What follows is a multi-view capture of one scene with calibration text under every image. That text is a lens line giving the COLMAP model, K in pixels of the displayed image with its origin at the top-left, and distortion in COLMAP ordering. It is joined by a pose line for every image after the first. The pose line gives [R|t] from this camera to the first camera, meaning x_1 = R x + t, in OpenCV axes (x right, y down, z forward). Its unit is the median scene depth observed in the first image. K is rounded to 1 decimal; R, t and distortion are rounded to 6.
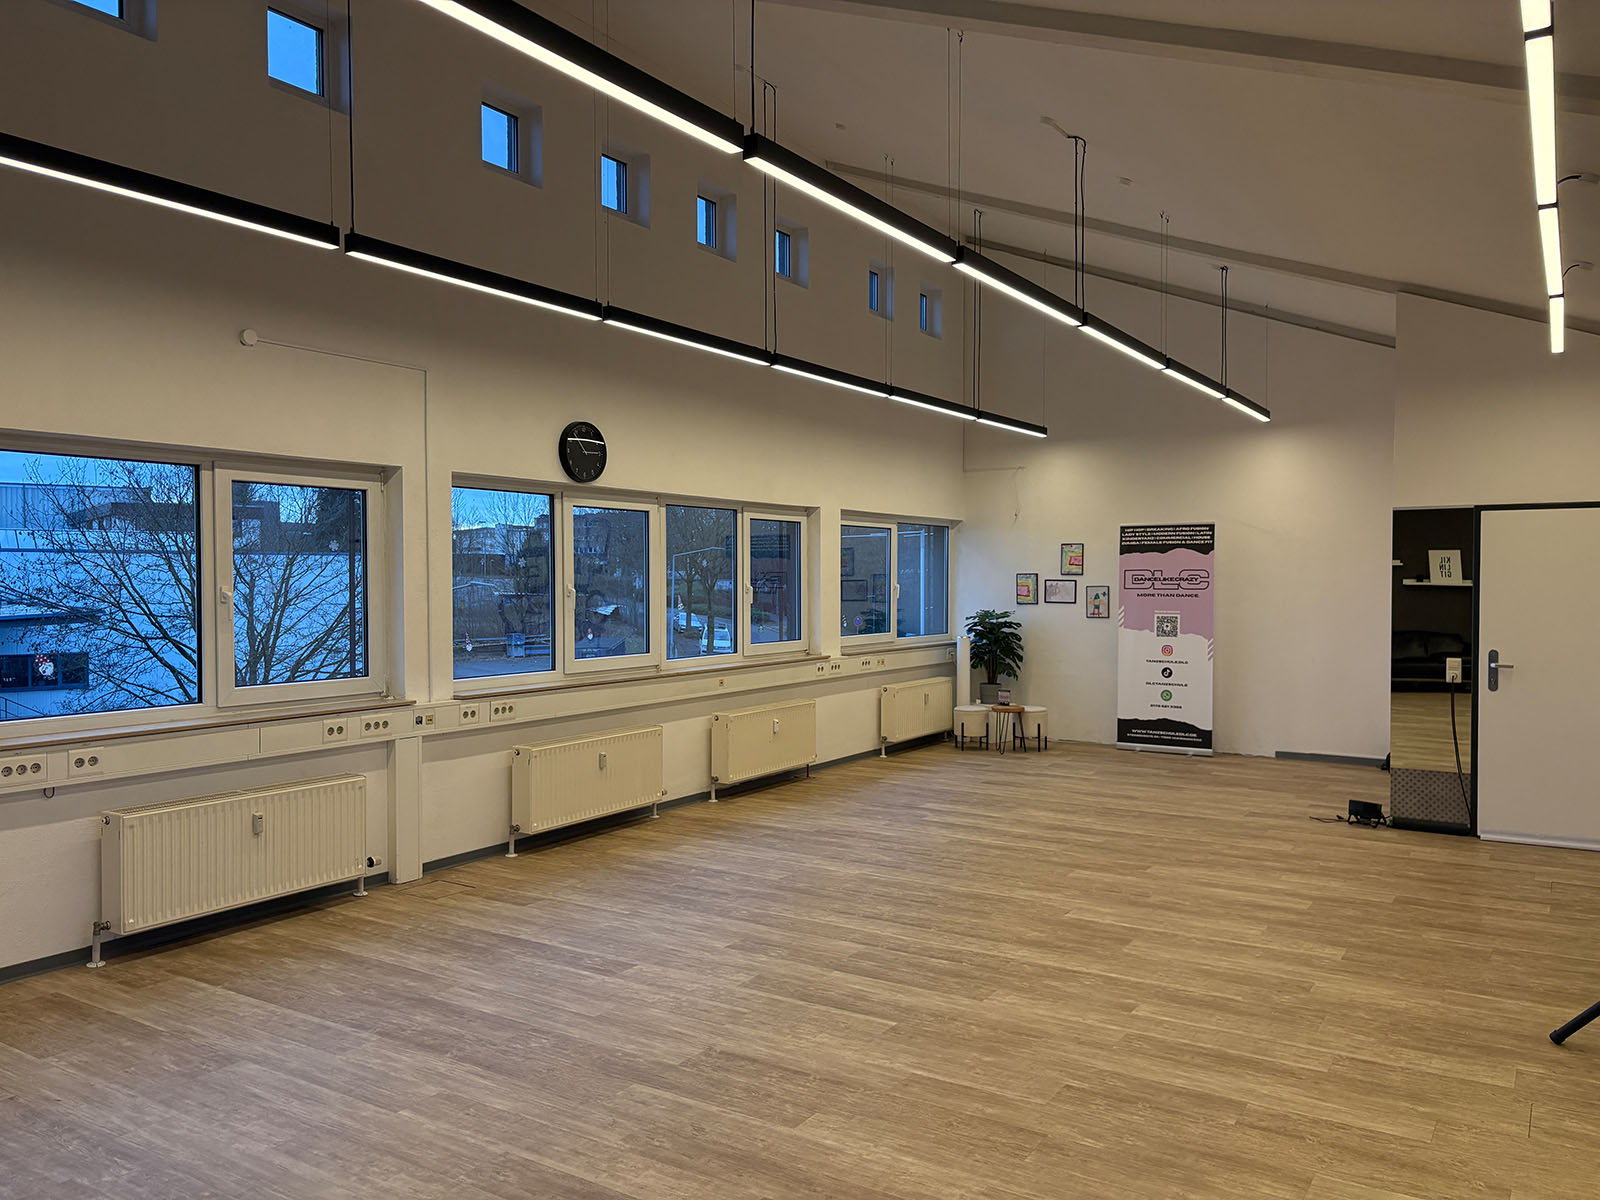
lens RADIAL K [[1206.6, 0, 803.0], [0, 1206.6, 597.6], [0, 0, 1]] dist [0.053989, -0.037114]
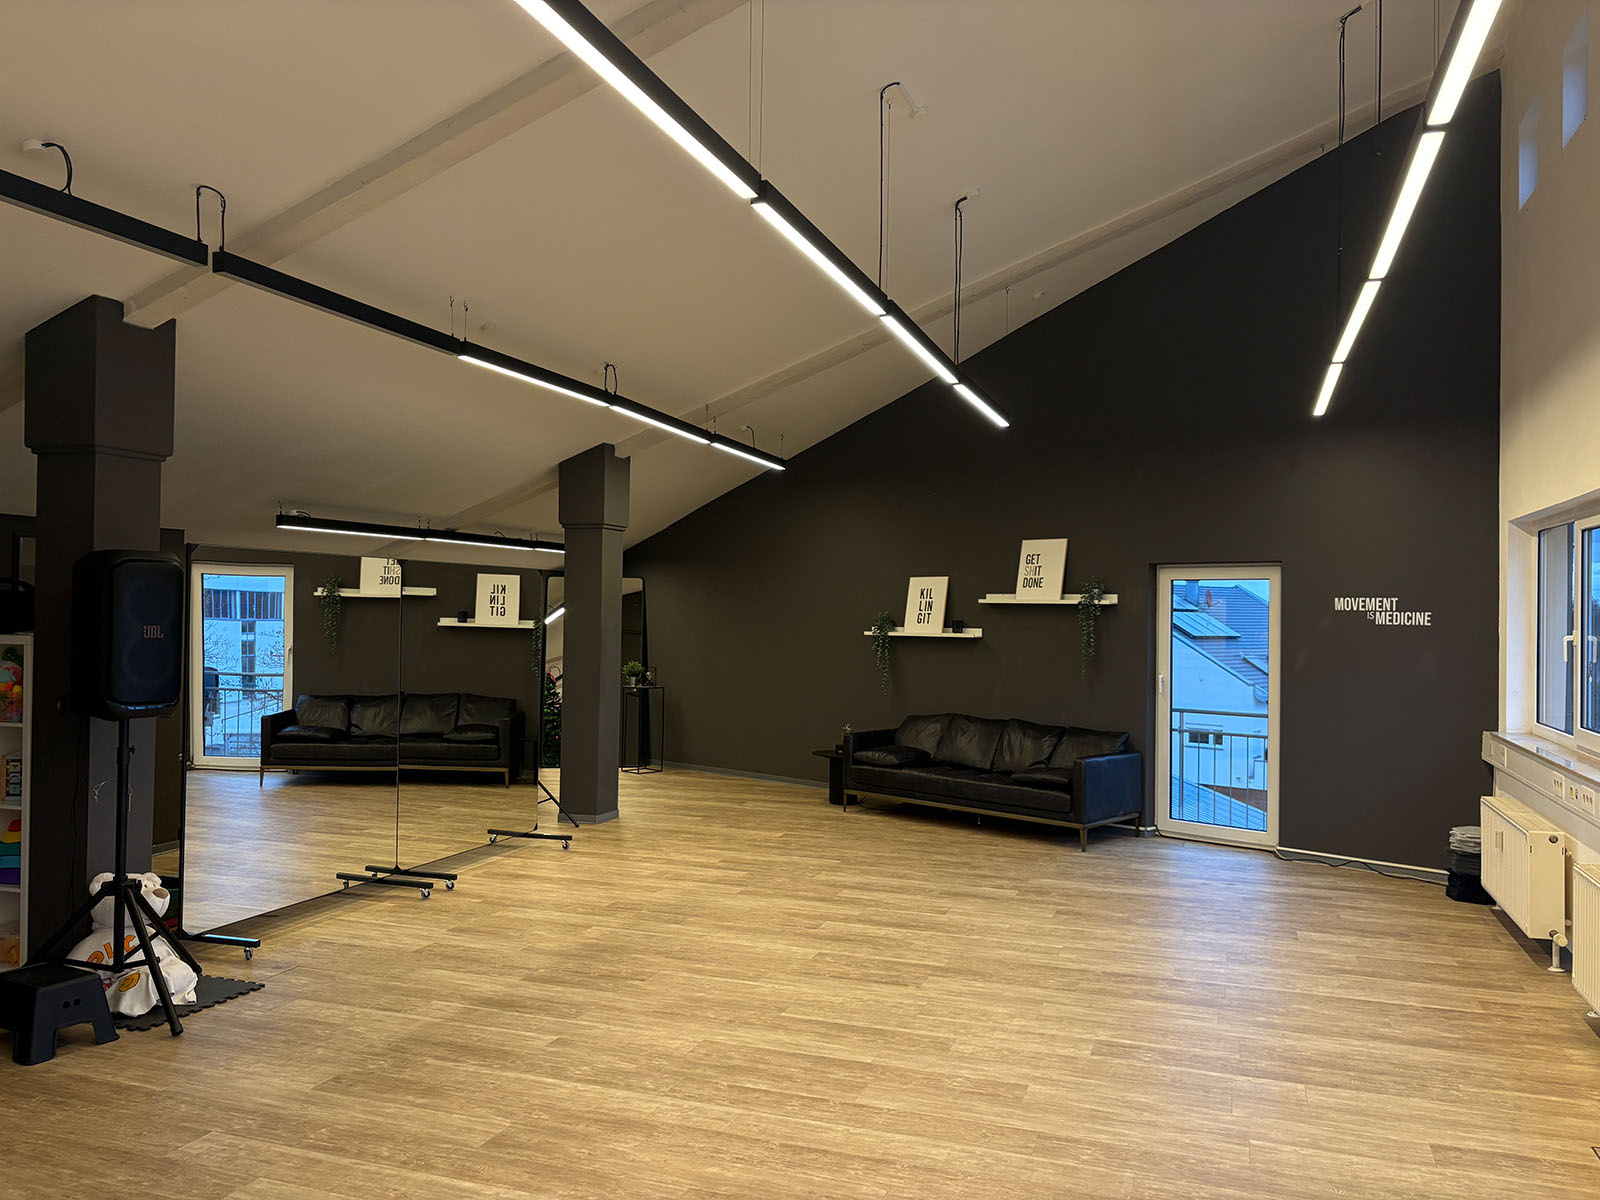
lens RADIAL K [[1206.6, 0, 805.5], [0, 1206.6, 601.6], [0, 0, 1]] dist [0.053989, -0.037114]
pose [[-0.974040, -0.014873, -0.225889, 0.298735], [-0.015967, 0.999868, 0.003015, -0.028794], [0.225814, 0.006543, -0.974148, 1.999688]]
